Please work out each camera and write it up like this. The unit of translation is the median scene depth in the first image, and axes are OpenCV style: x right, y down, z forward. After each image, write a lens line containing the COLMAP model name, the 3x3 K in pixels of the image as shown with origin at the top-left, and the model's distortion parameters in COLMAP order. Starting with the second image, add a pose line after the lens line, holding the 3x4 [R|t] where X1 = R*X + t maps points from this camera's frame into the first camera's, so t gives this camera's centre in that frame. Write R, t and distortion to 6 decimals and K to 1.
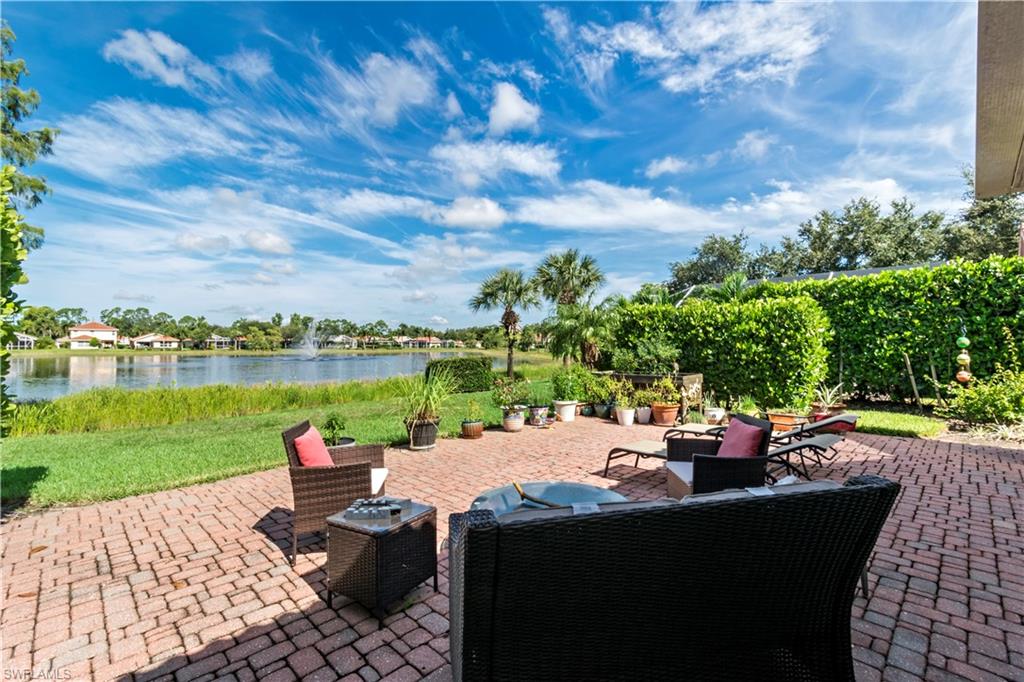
lens RADIAL K [[456.1, 0, 530.7], [0, 456.1, 348.2], [0, 0, 1]] dist [0.004976, 0.000062]
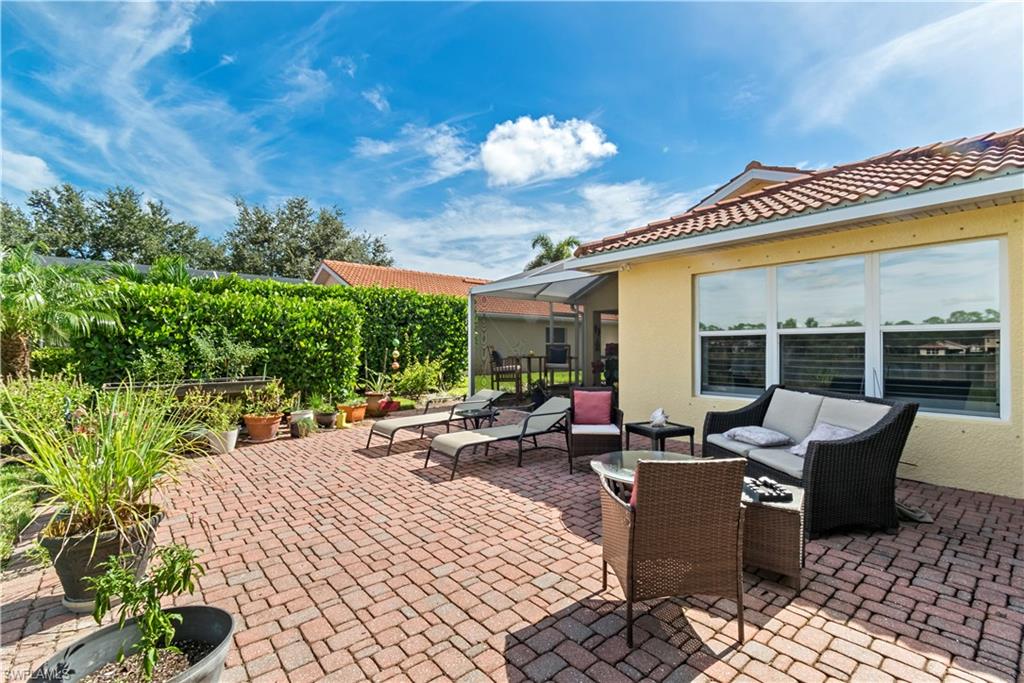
lens RADIAL K [[456.1, 0, 514.2], [0, 456.1, 347.5], [0, 0, 1]] dist [0.004976, 0.000062]
pose [[0.092206, -0.000576, 0.995740, -0.484995], [0.007093, 0.999975, -0.000079, 0.005369], [-0.995715, 0.007070, 0.092208, 0.493238]]
